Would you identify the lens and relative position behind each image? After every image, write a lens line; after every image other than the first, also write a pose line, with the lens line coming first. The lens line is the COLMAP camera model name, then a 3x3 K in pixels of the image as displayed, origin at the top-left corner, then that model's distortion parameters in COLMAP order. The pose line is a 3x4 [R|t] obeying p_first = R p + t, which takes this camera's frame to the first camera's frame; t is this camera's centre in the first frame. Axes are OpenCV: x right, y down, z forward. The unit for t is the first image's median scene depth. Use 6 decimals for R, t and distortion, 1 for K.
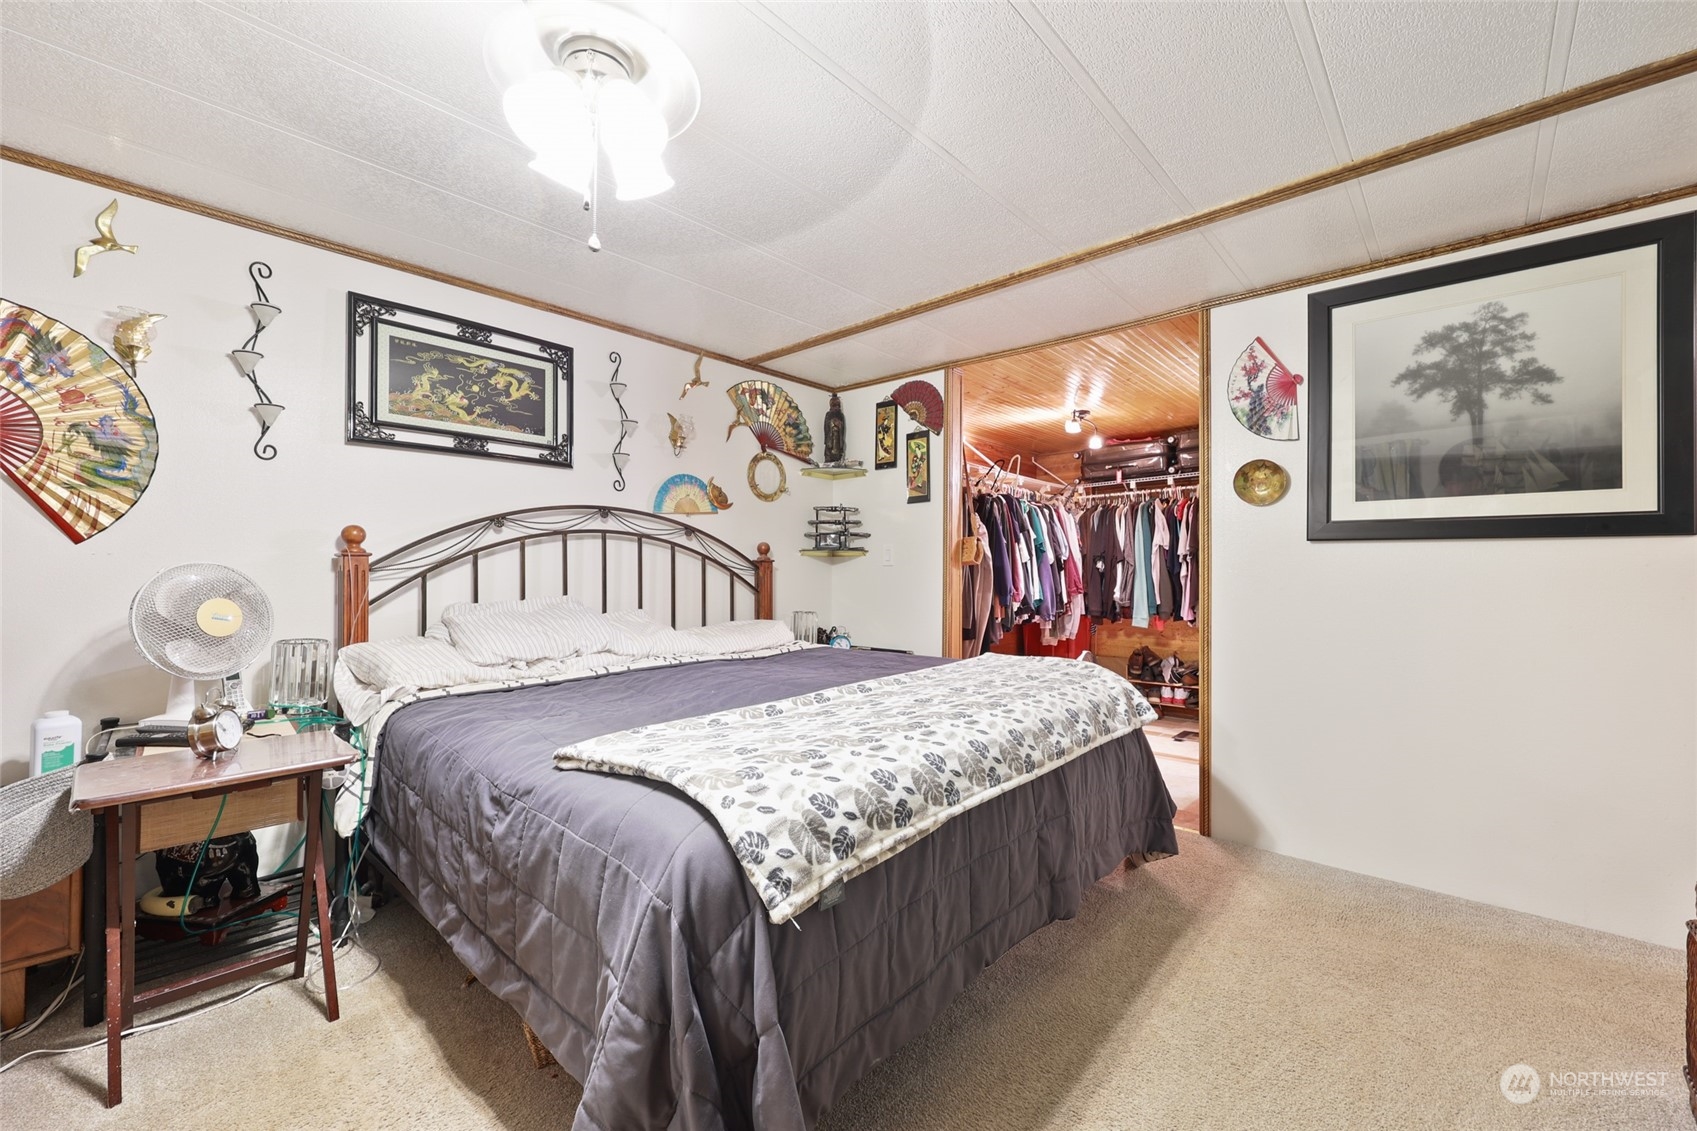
lens RADIAL K [[684.1, 0, 852.4], [0, 684.1, 566.8], [0, 0, 1]] dist [-0.000118, 0.000091]
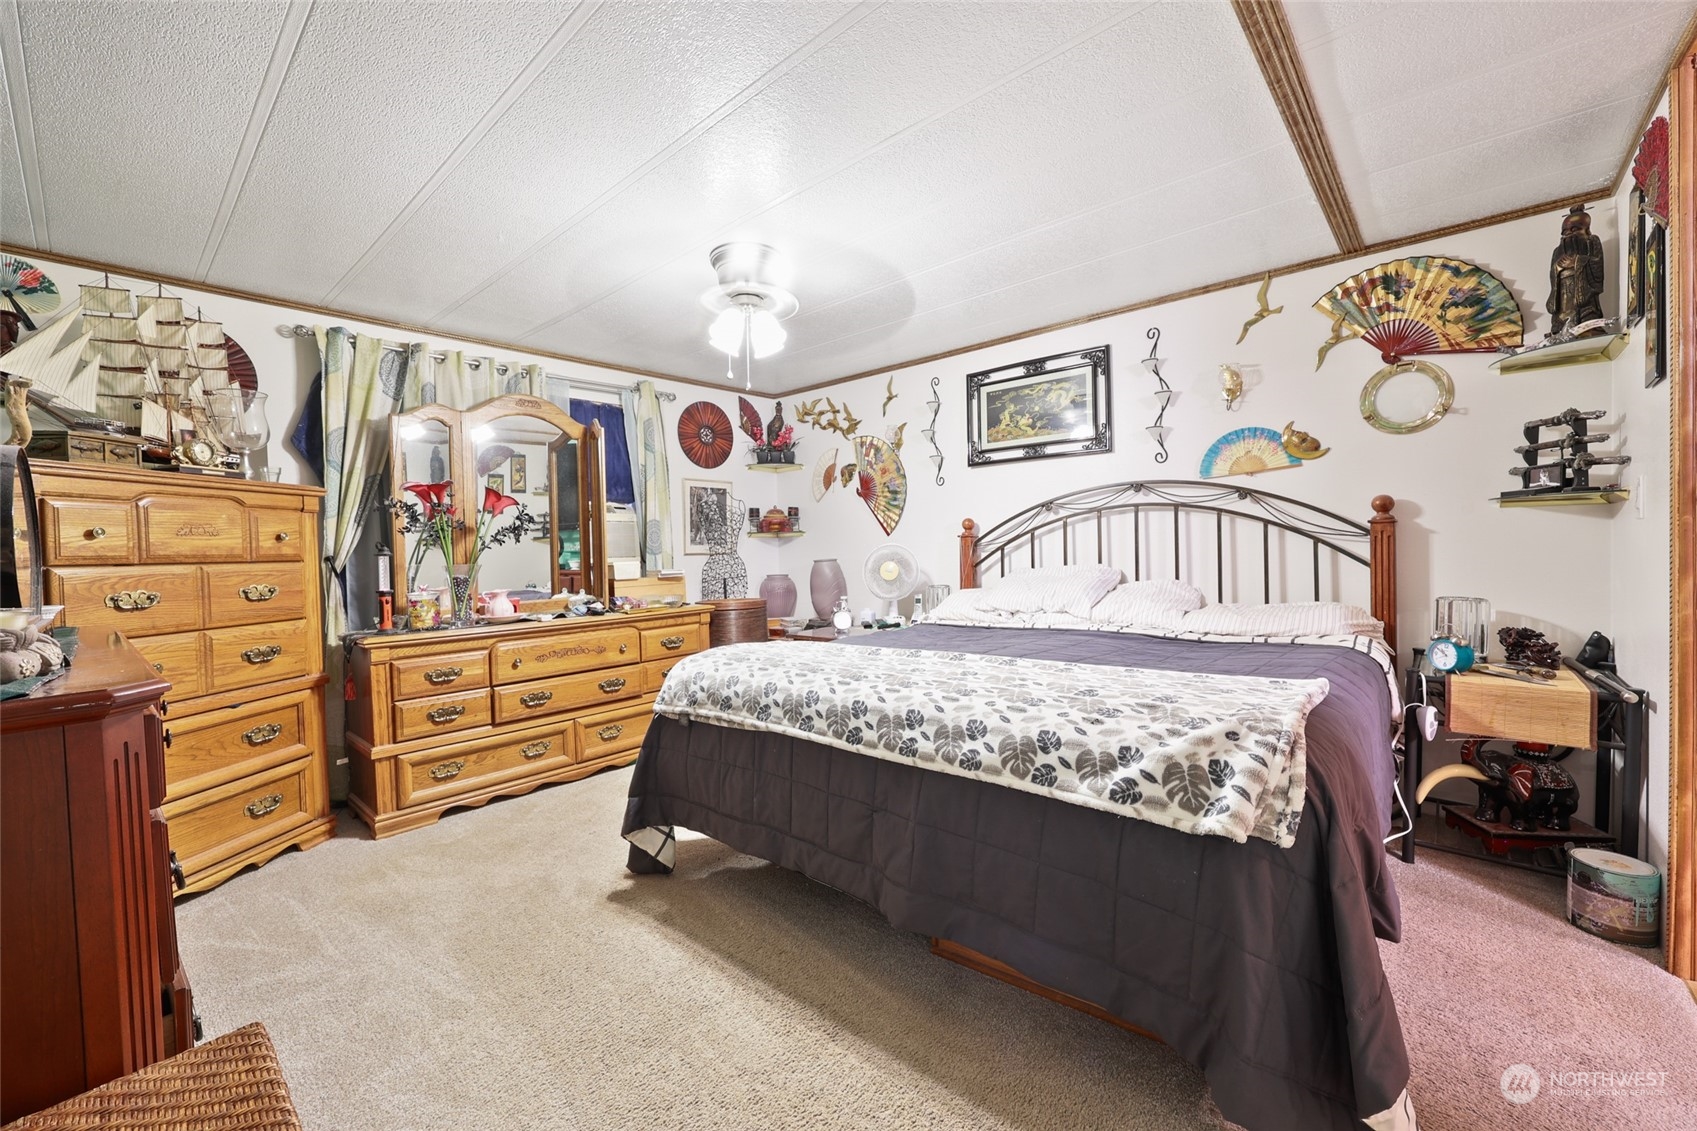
lens RADIAL K [[684.1, 0, 852.4], [0, 684.1, 566.8], [0, 0, 1]] dist [-0.000118, 0.000091]
pose [[0.004187, 0.024840, -0.999683, 0.750627], [0.030699, 0.999217, 0.024957, 0.004764], [0.999520, -0.030794, 0.003422, 0.587443]]
